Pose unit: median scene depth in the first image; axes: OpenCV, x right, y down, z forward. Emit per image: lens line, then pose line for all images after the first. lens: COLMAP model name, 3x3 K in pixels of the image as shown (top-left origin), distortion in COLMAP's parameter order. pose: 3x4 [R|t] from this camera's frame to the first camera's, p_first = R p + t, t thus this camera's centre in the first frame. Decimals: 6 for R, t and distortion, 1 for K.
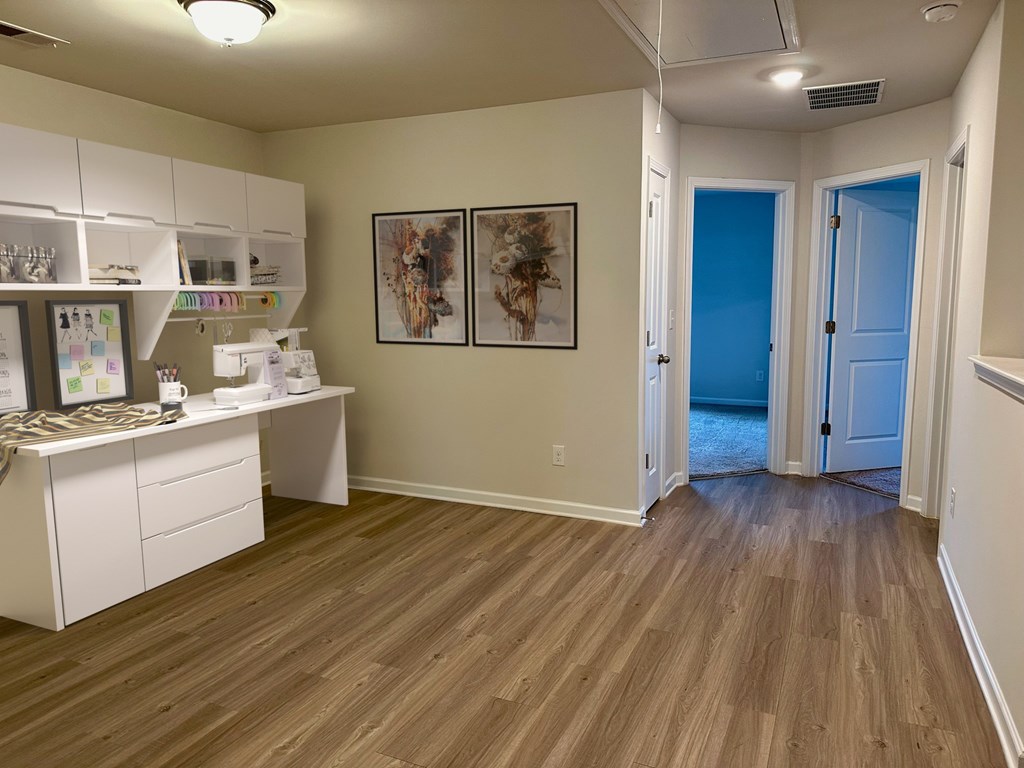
lens RADIAL K [[711.2, 0, 504.7], [0, 711.2, 387.7], [0, 0, 1]] dist [0.079398, -0.086676]
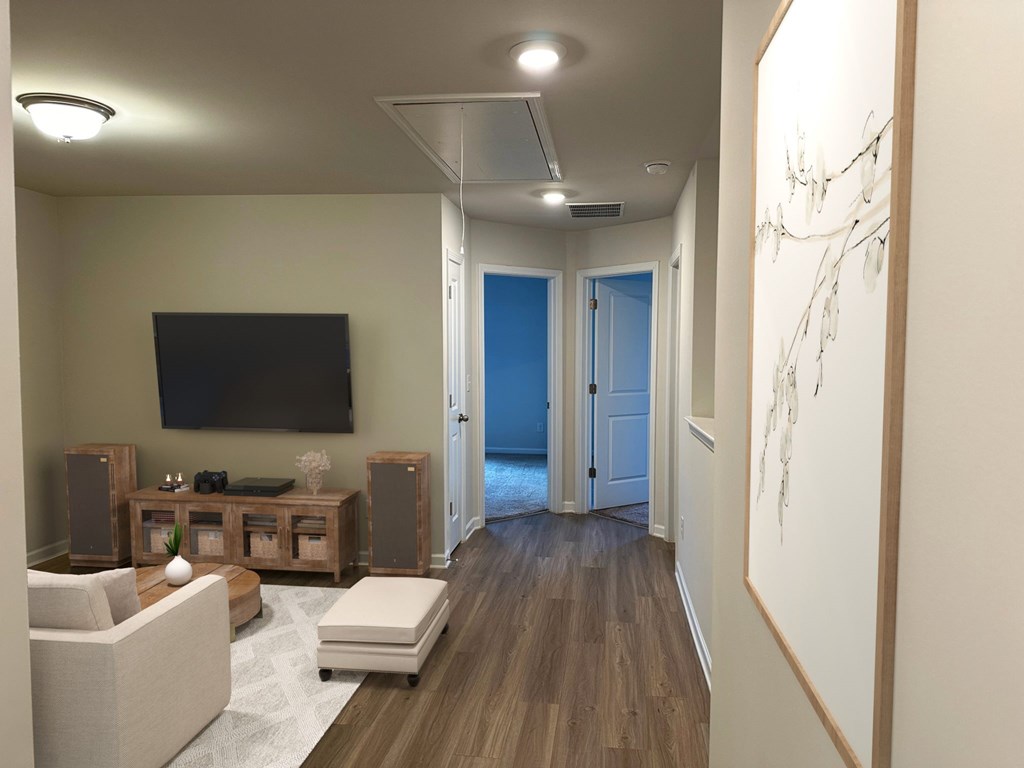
lens RADIAL K [[726.1, 0, 506.7], [0, 726.1, 382.1], [0, 0, 1]] dist [0.031242, -0.001578]
pose [[0.955790, -0.001560, 0.294046, -0.061198], [0.023064, 0.997303, -0.069678, -0.016478], [-0.293144, 0.073379, 0.953248, -0.161604]]
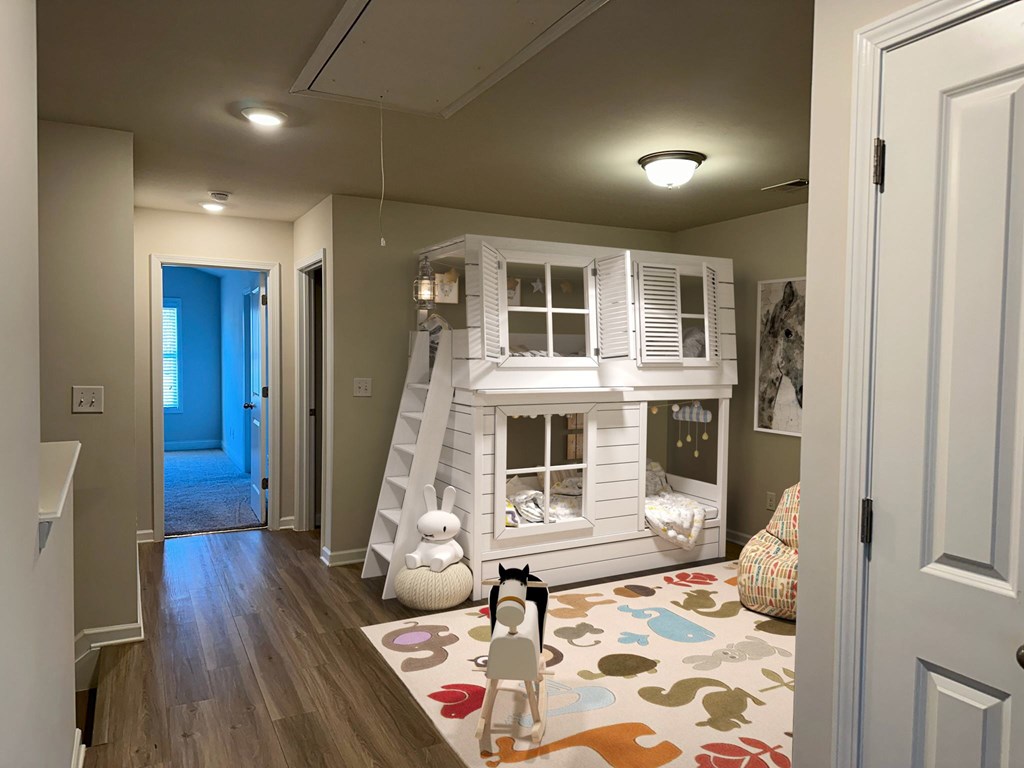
lens RADIAL K [[711.2, 0, 504.7], [0, 711.2, 387.7], [0, 0, 1]] dist [0.079398, -0.086676]
pose [[-0.604235, 0.040627, -0.795770, 0.719295], [-0.110811, 0.984710, 0.134413, -0.194601], [0.789064, 0.169397, -0.590494, 1.287574]]
